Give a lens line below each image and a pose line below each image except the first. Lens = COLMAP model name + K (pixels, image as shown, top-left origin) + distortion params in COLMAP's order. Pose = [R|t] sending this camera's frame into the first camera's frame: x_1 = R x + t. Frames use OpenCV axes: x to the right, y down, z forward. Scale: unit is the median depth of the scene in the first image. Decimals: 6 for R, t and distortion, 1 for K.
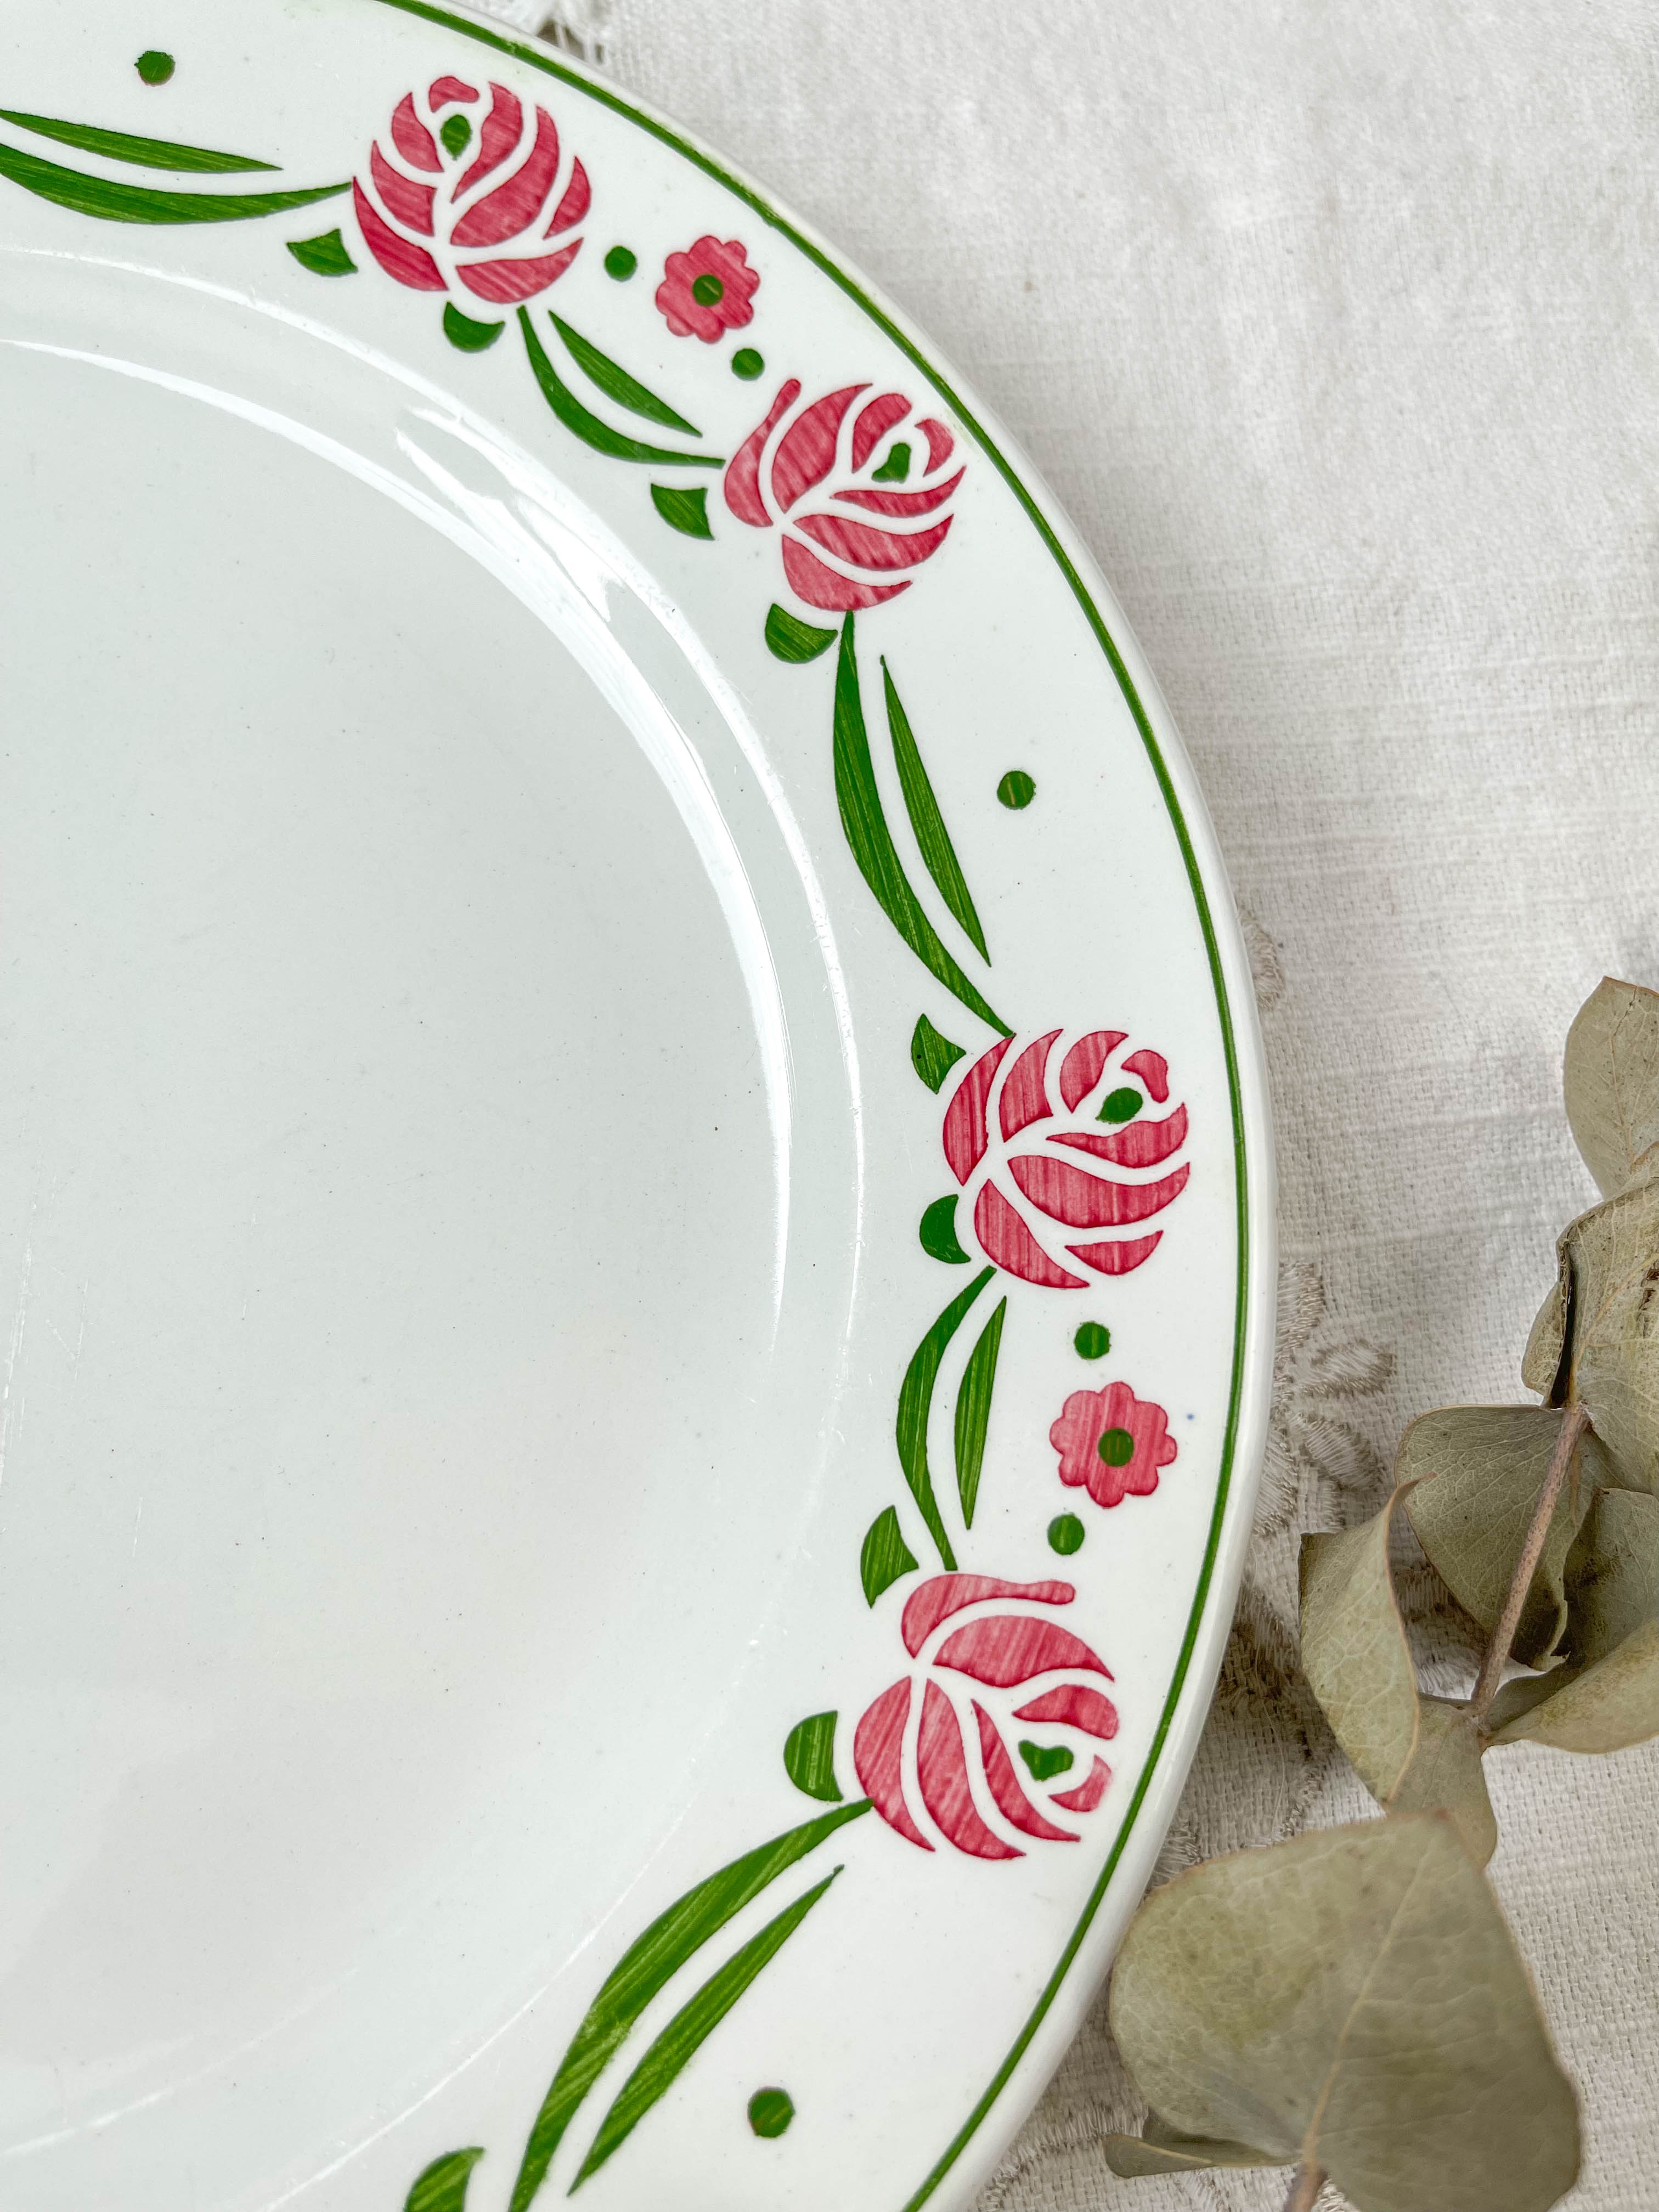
lens RADIAL K [[1703.0, 0, 859.2], [0, 1703.0, 1149.3], [0, 0, 1]] dist [0.027205, -0.071314]
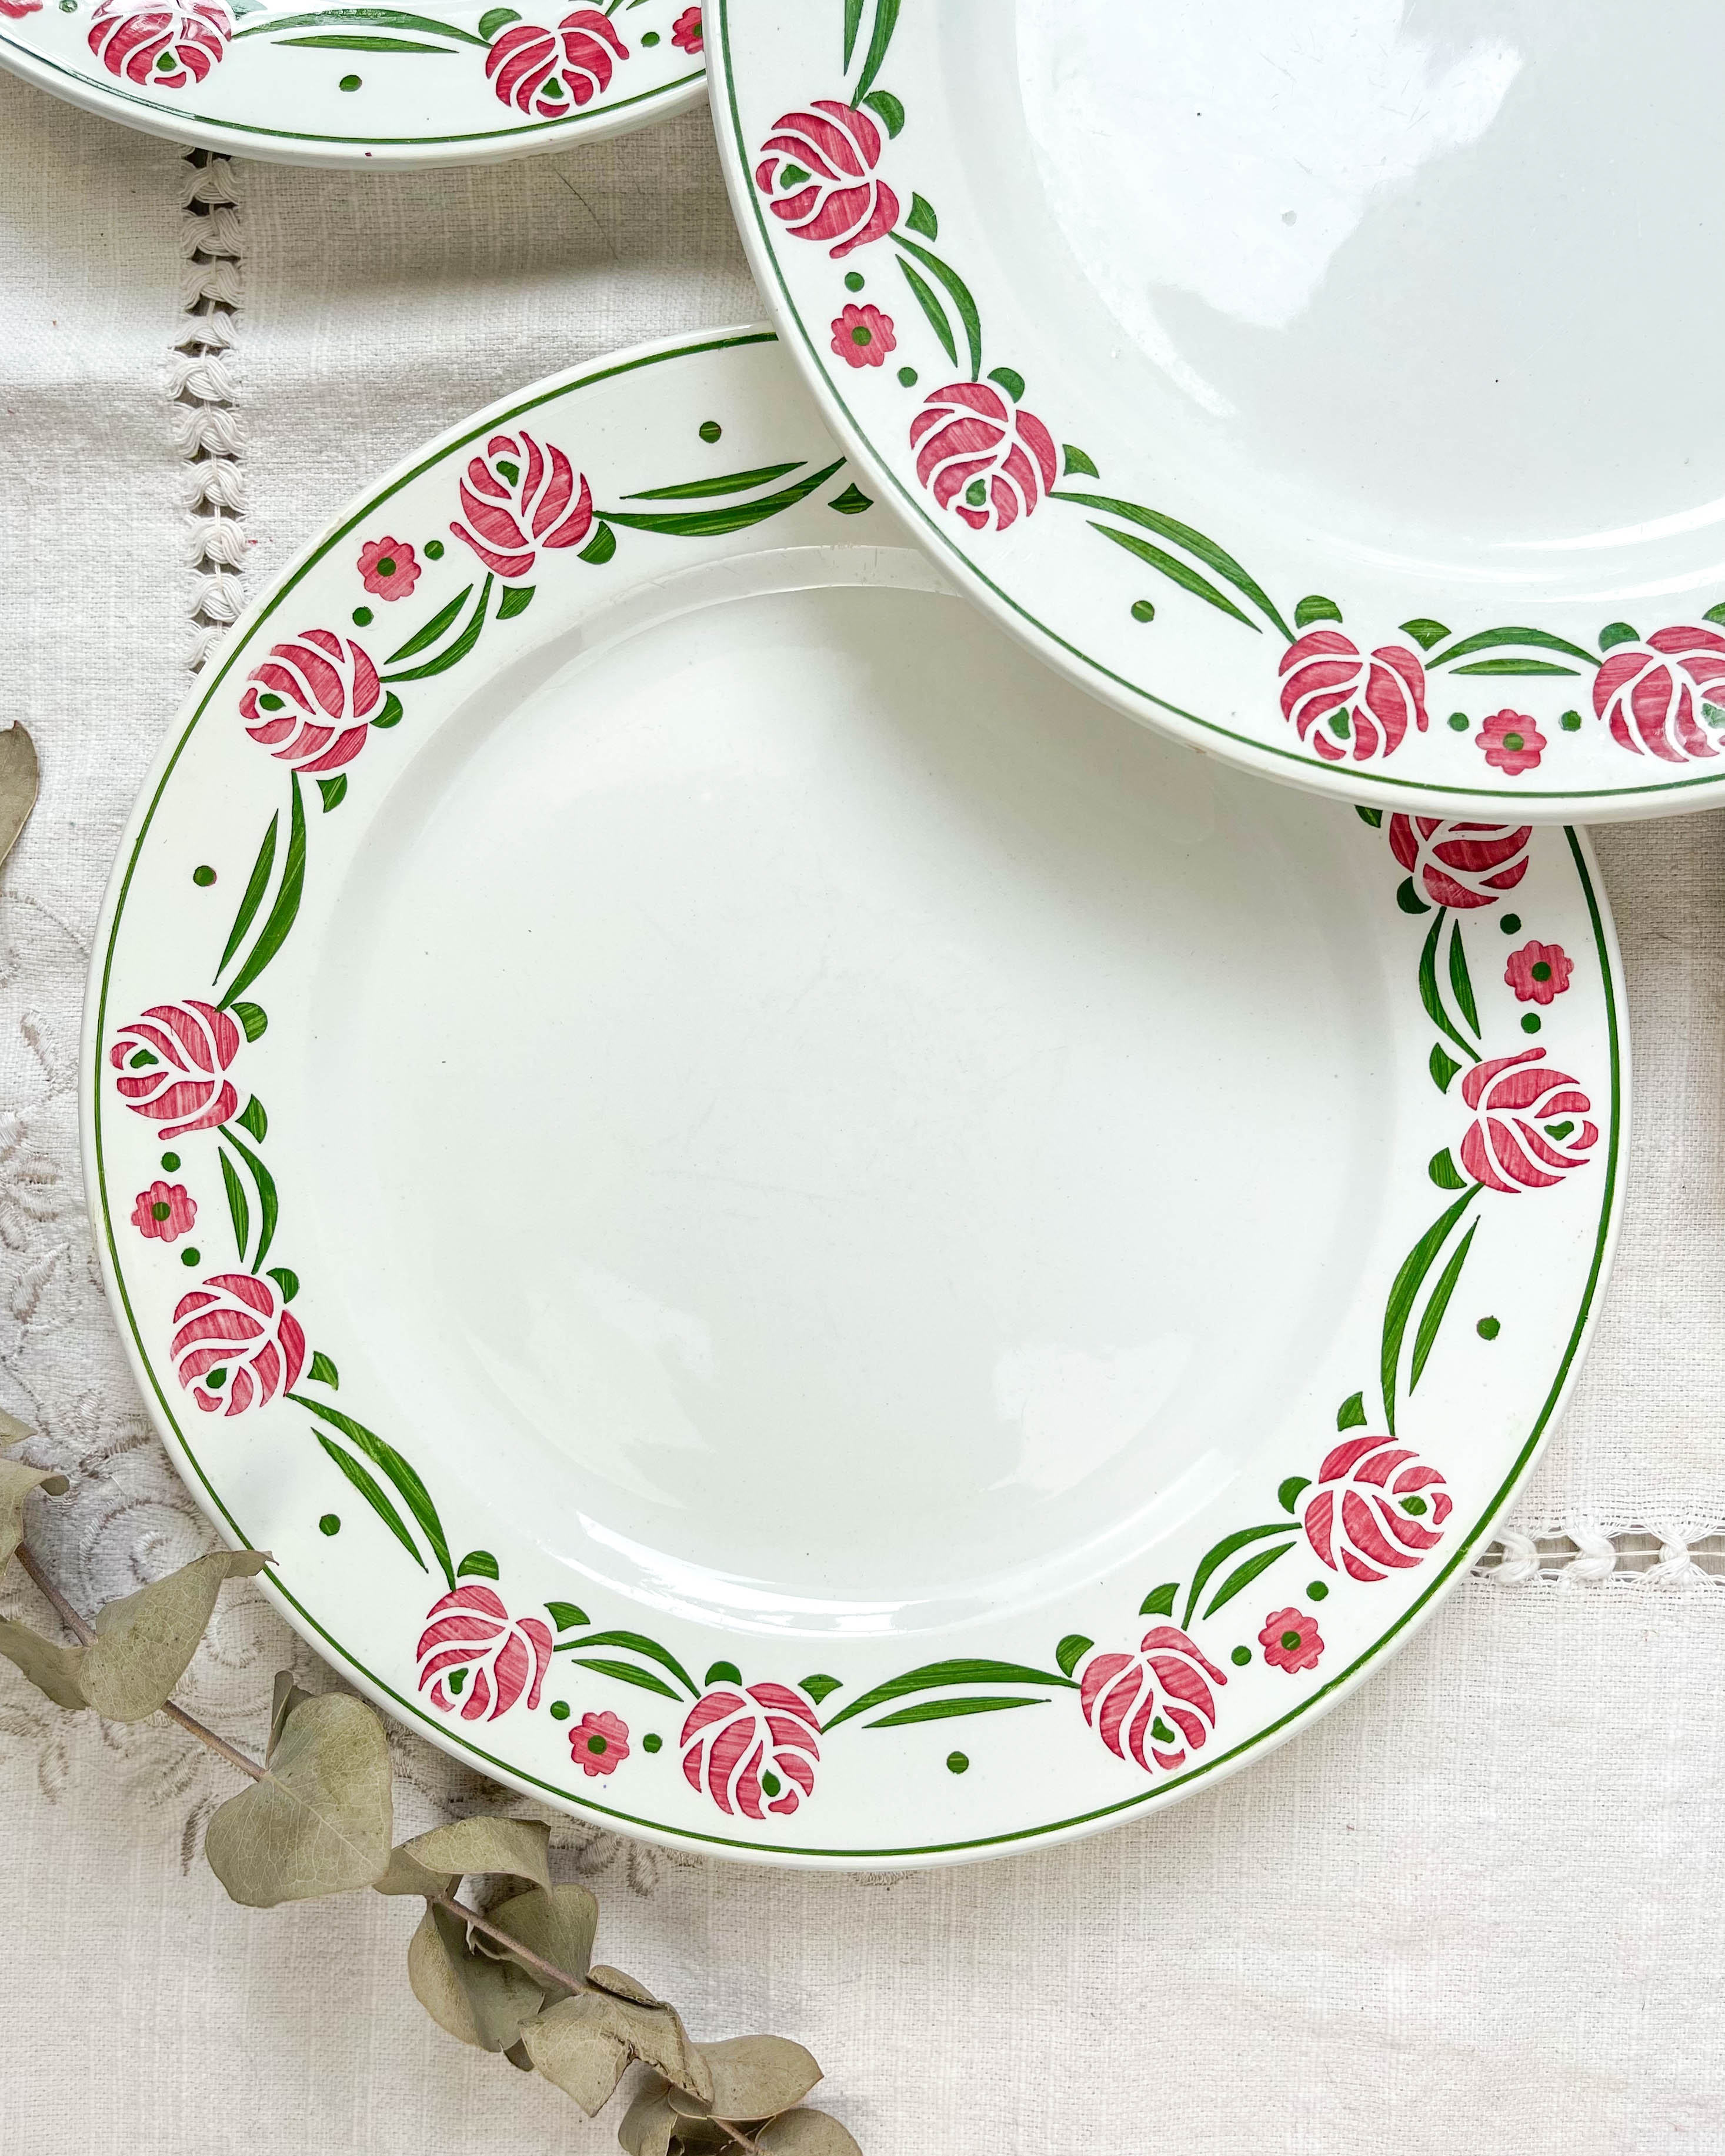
lens RADIAL K [[1820.0, 0, 838.0], [0, 1820.0, 1107.6], [0, 0, 1]] dist [0.002116, 0.012832]
pose [[-0.153732, 0.985148, -0.076486, -0.407014], [-0.951791, -0.126843, 0.279294, -0.520331], [0.265444, 0.115735, 0.957155, -0.914907]]
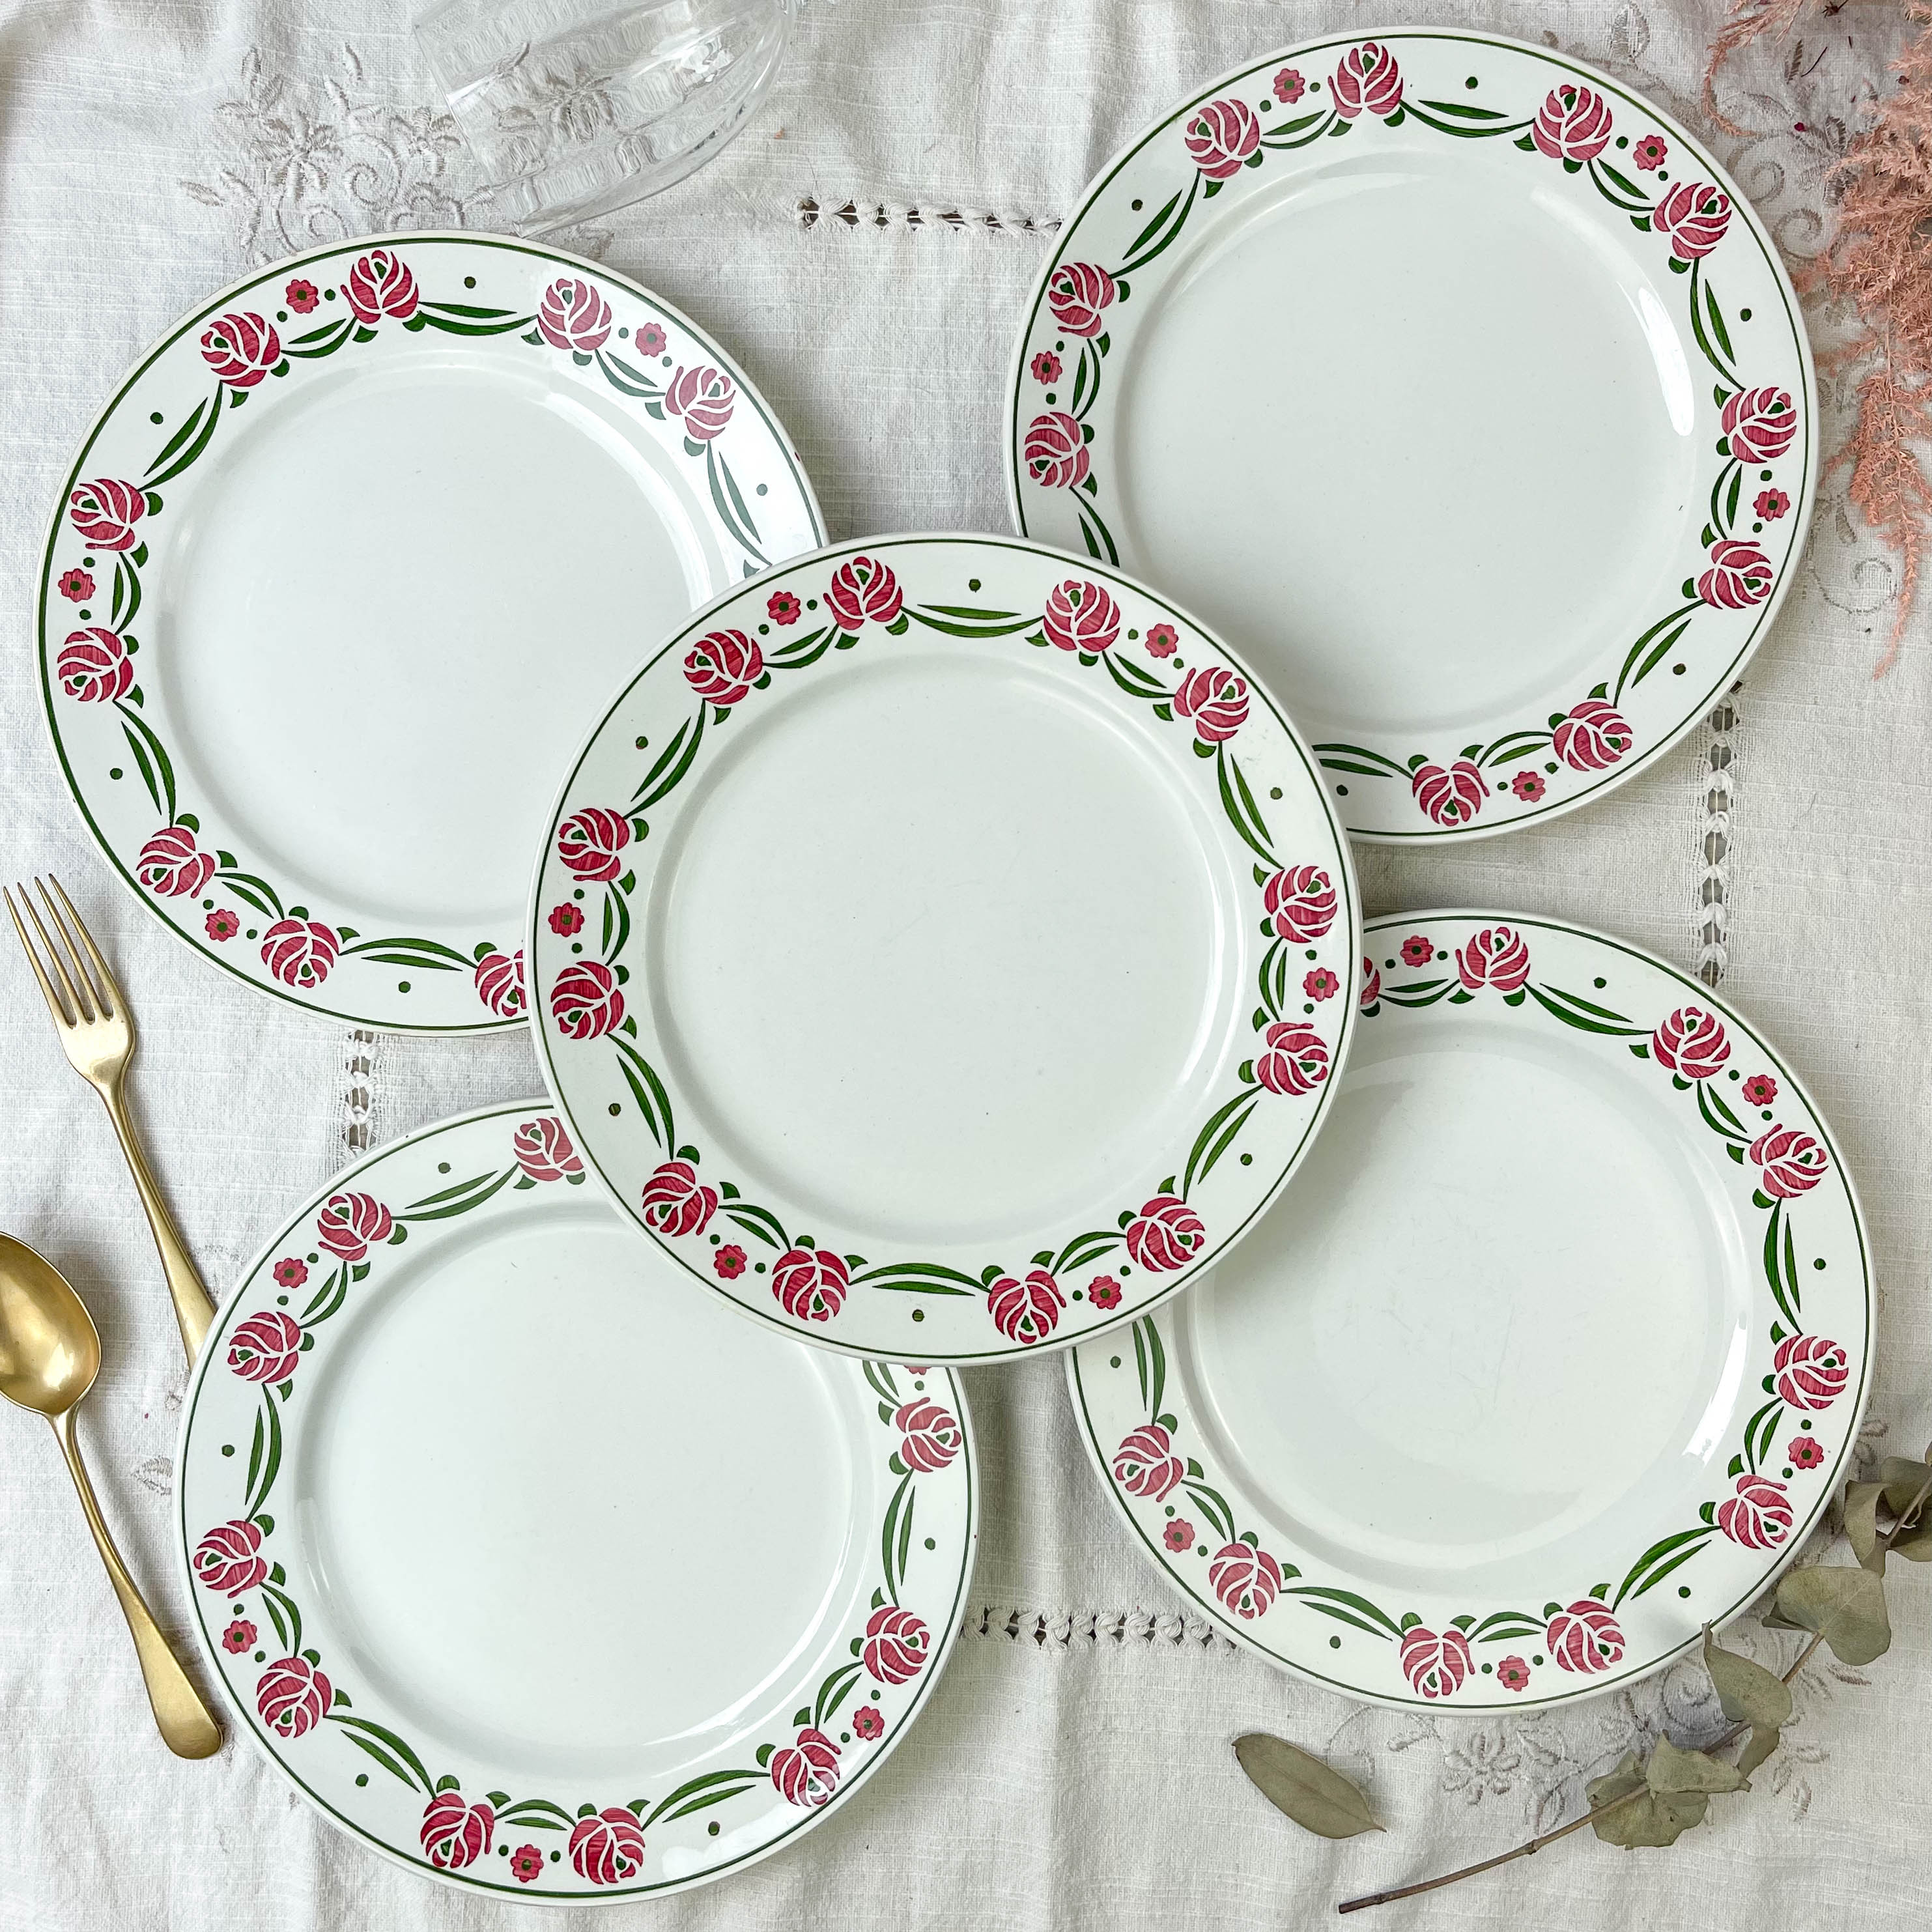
lens RADIAL K [[2025.2, 0, 960.6], [0, 2025.2, 940.0], [0, 0, 1]] dist [0.055288, -0.082192]
pose [[0.976437, 0.188414, -0.105216, -1.241233], [-0.158469, 0.956980, 0.243058, -1.503828], [0.146485, -0.220657, 0.964289, -2.956541]]
